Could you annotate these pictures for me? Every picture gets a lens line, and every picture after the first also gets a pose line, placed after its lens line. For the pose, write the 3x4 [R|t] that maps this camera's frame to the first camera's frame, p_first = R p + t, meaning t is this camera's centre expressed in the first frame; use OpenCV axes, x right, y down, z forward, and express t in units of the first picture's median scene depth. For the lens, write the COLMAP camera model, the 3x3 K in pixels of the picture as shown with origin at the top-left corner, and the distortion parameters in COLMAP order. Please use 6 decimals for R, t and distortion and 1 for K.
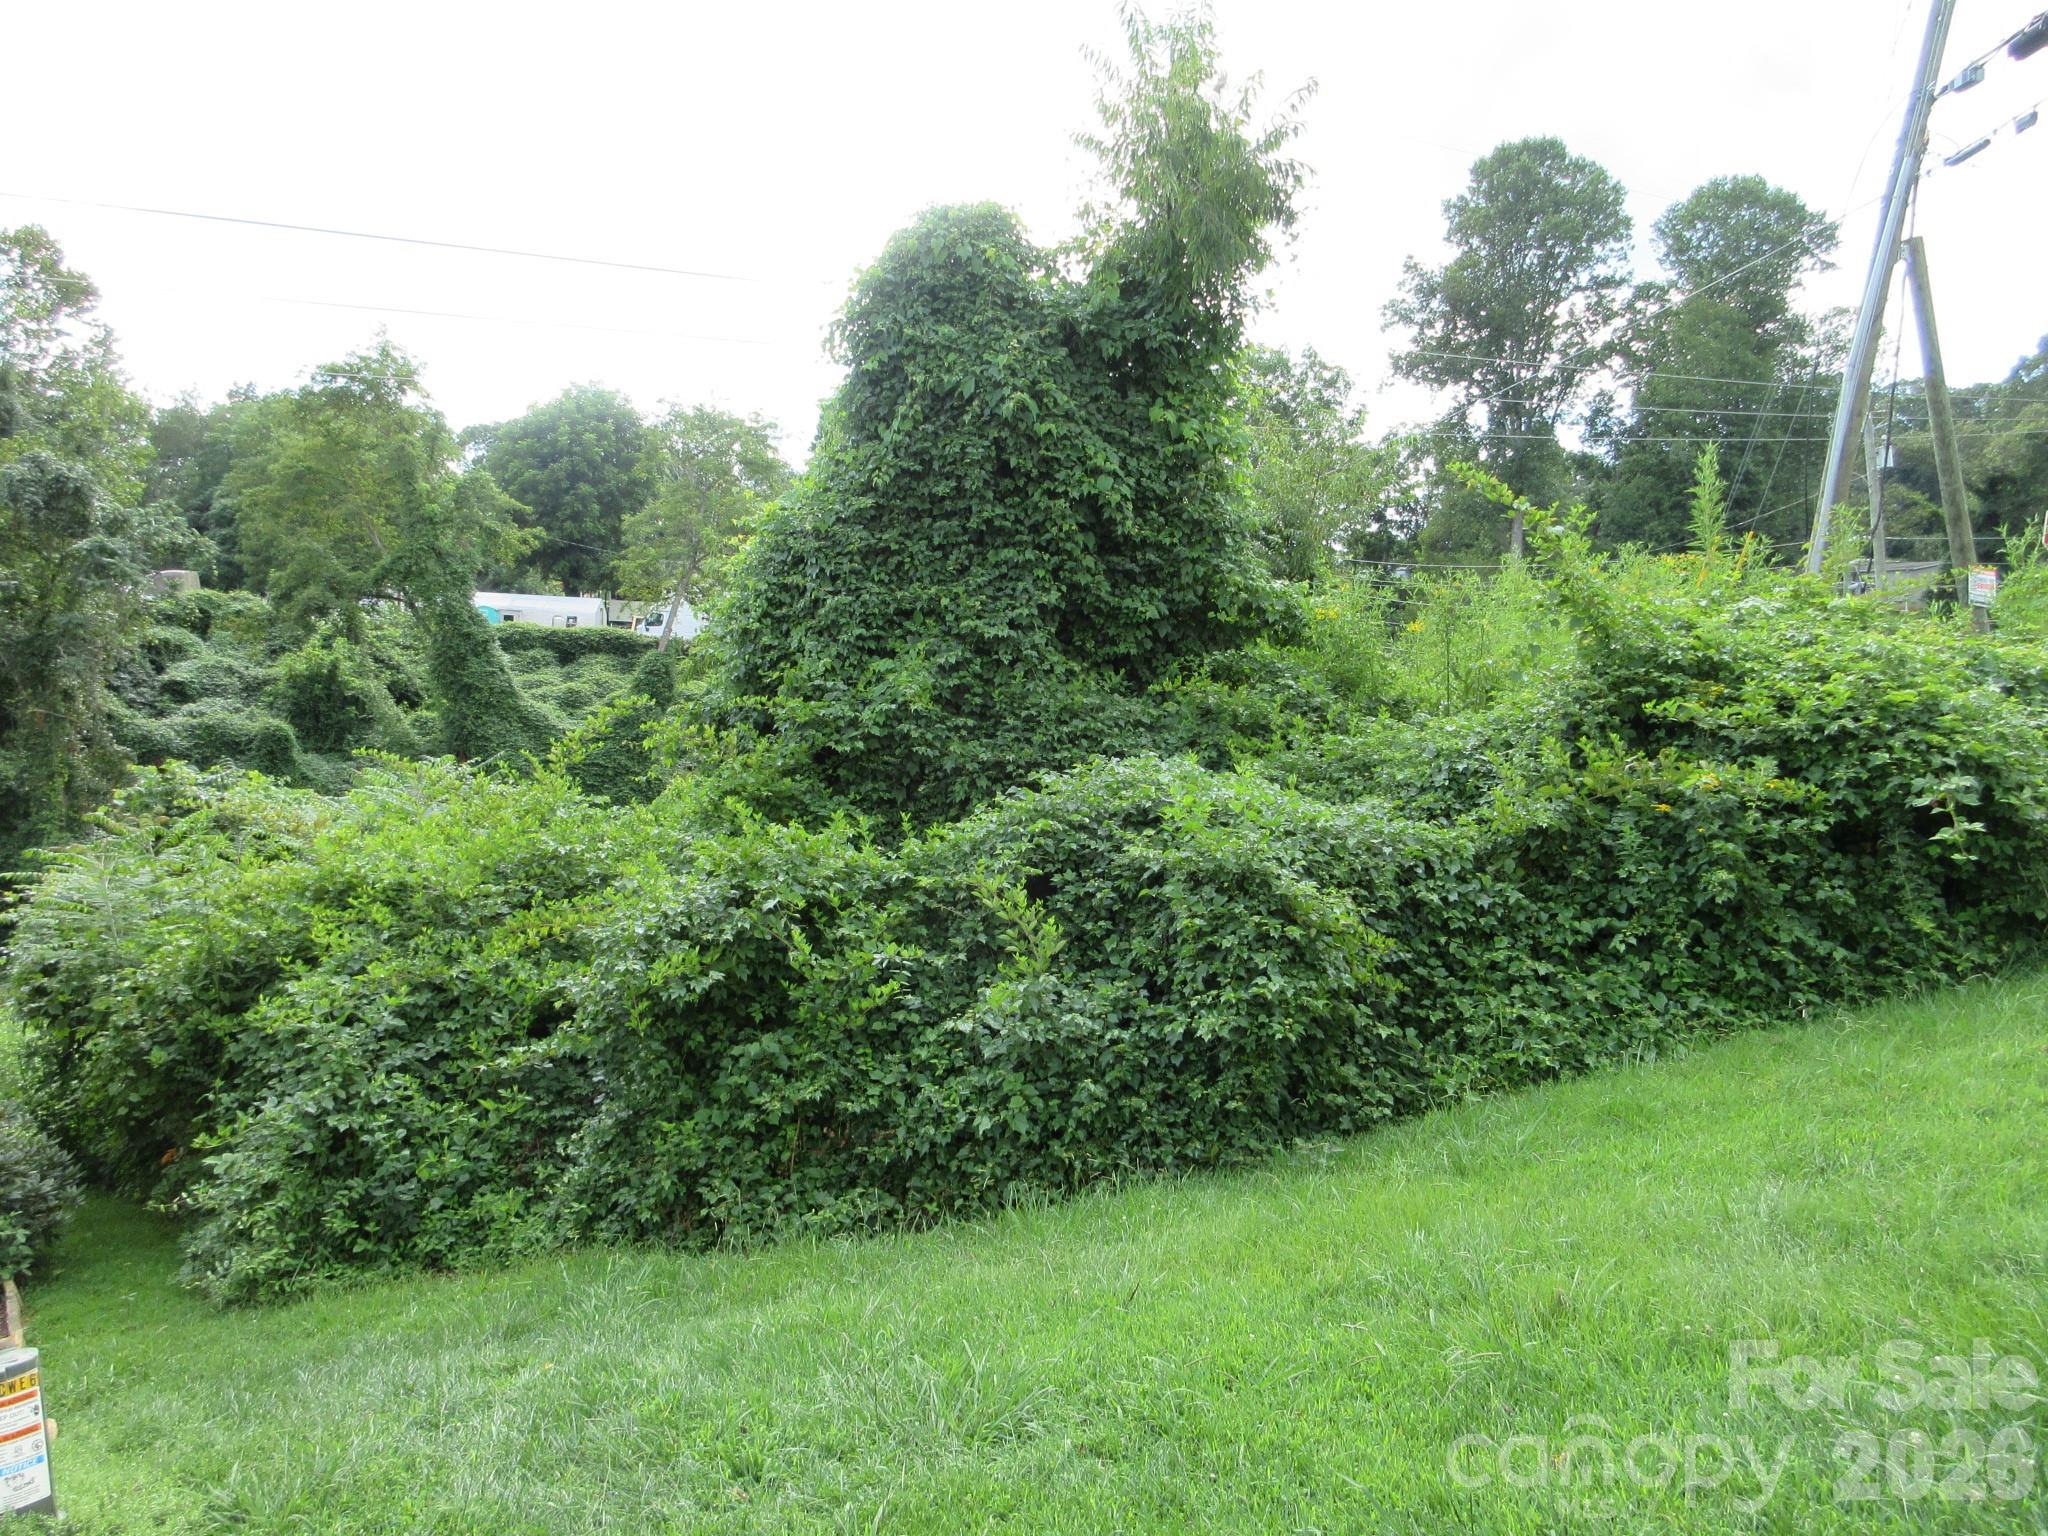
lens RADIAL K [[1479.0, 0, 1024.6], [0, 1479.0, 769.9], [0, 0, 1]] dist [-0.000073, -0.017207]
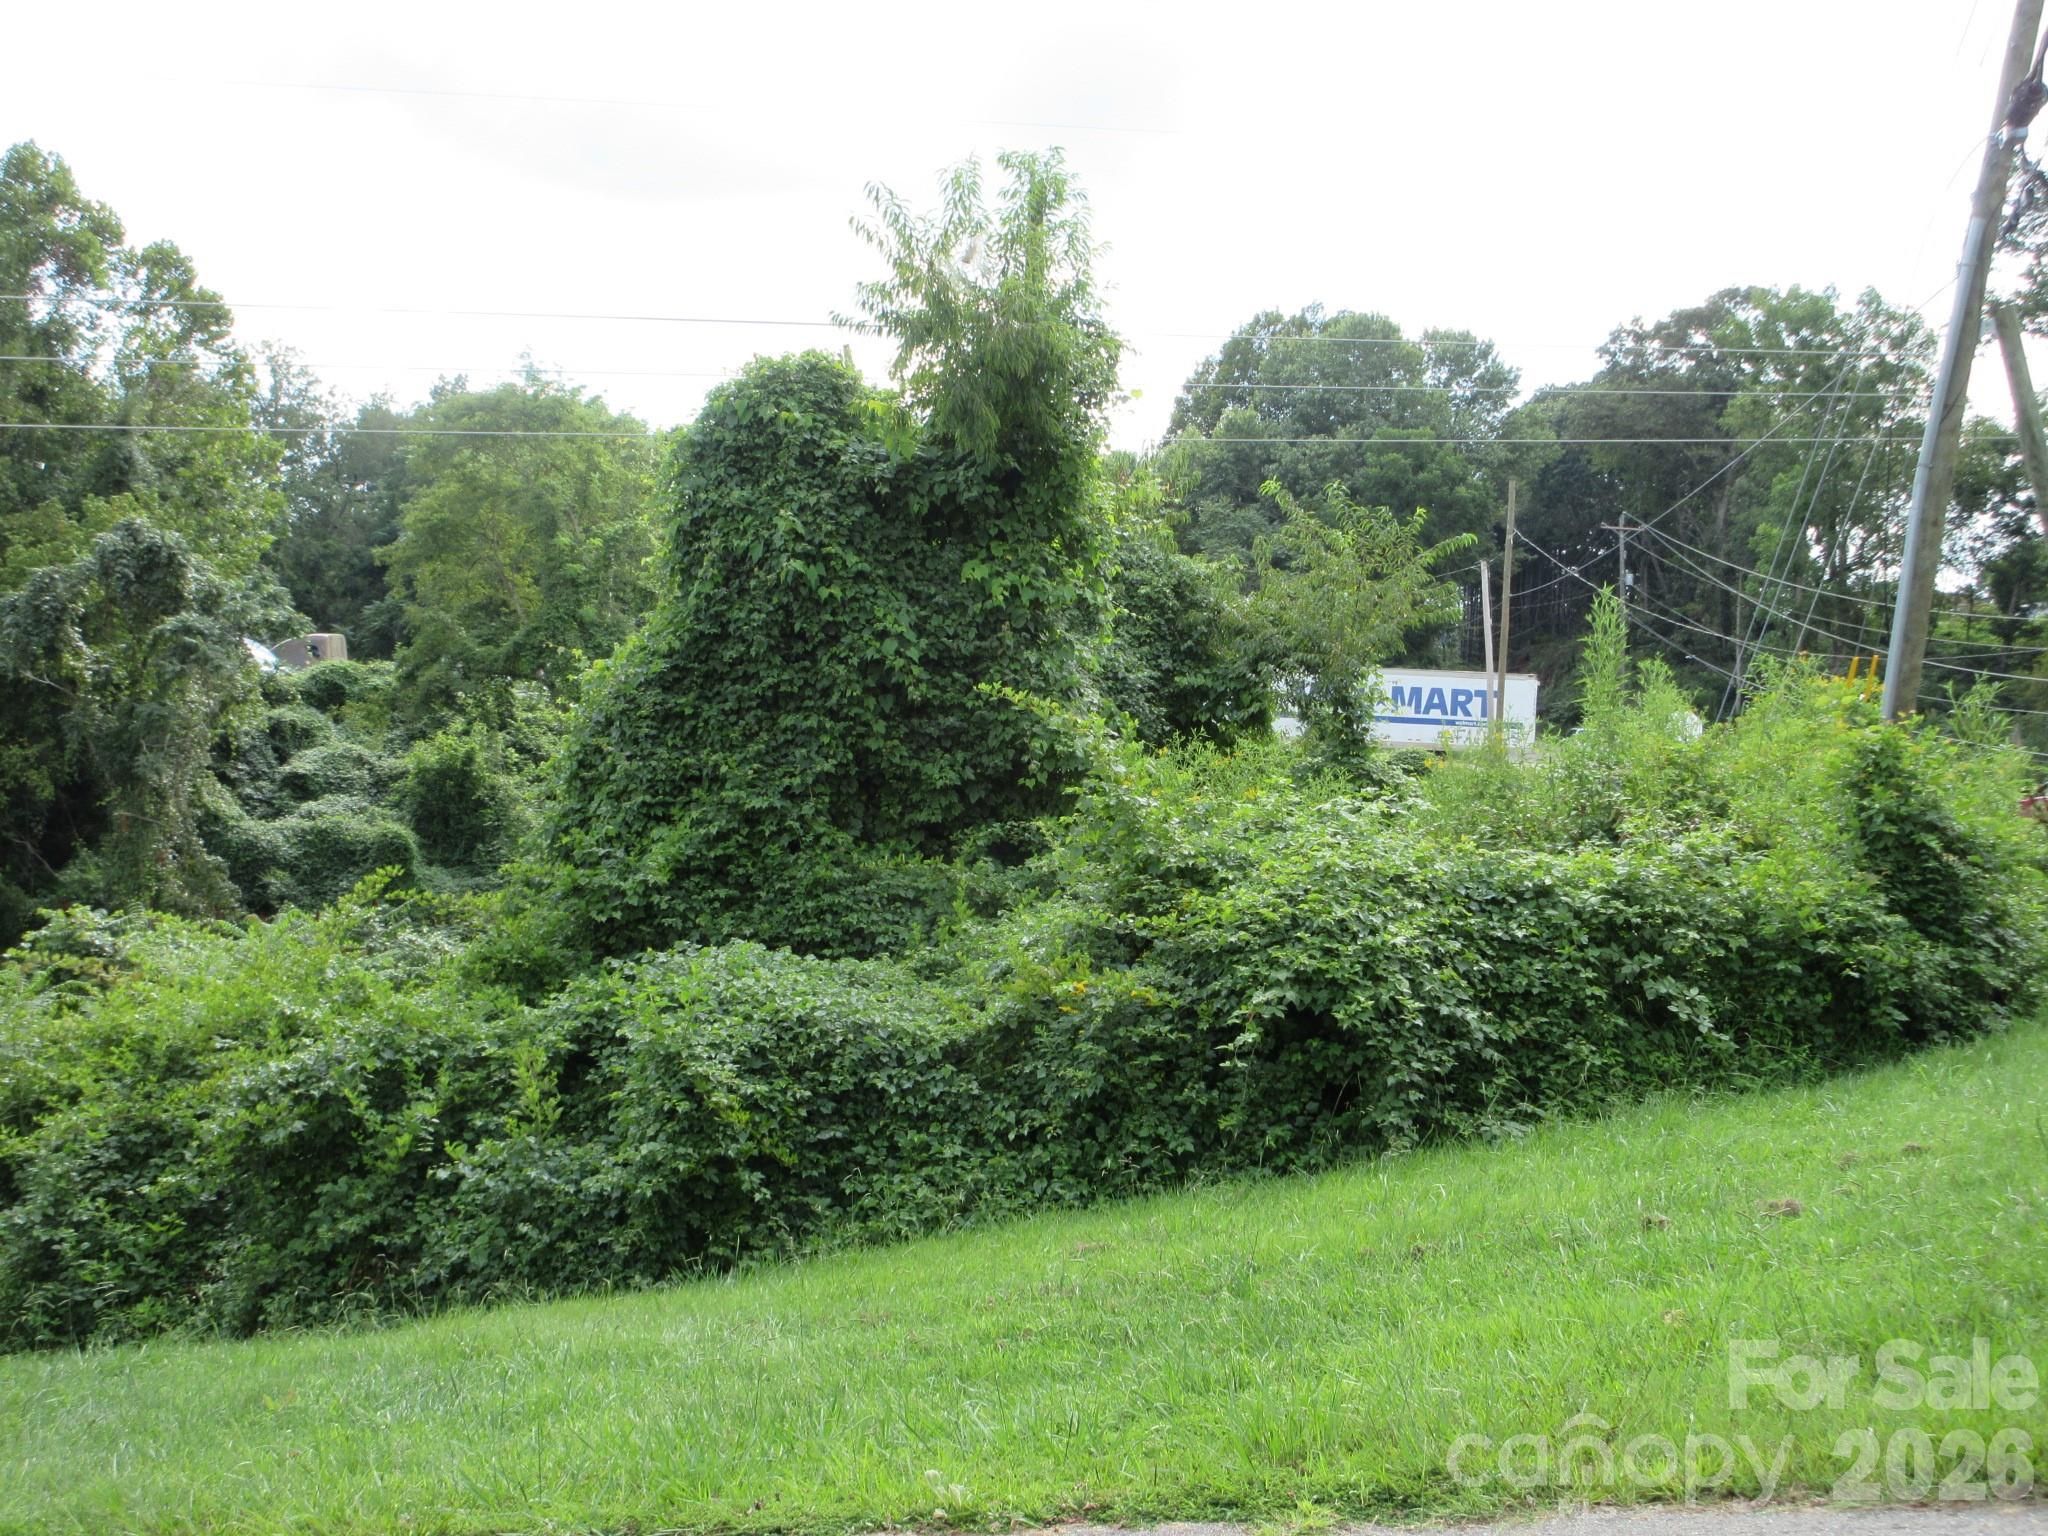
lens RADIAL K [[2097.0, 0, 1024.7], [0, 2097.0, 773.4], [0, 0, 1]] dist [-0.060132, 0.000000]
pose [[0.977718, 0.008169, -0.209763, 0.412610], [-0.019901, 0.998349, -0.053882, -0.037676], [0.208976, 0.056856, 0.976267, -0.304815]]
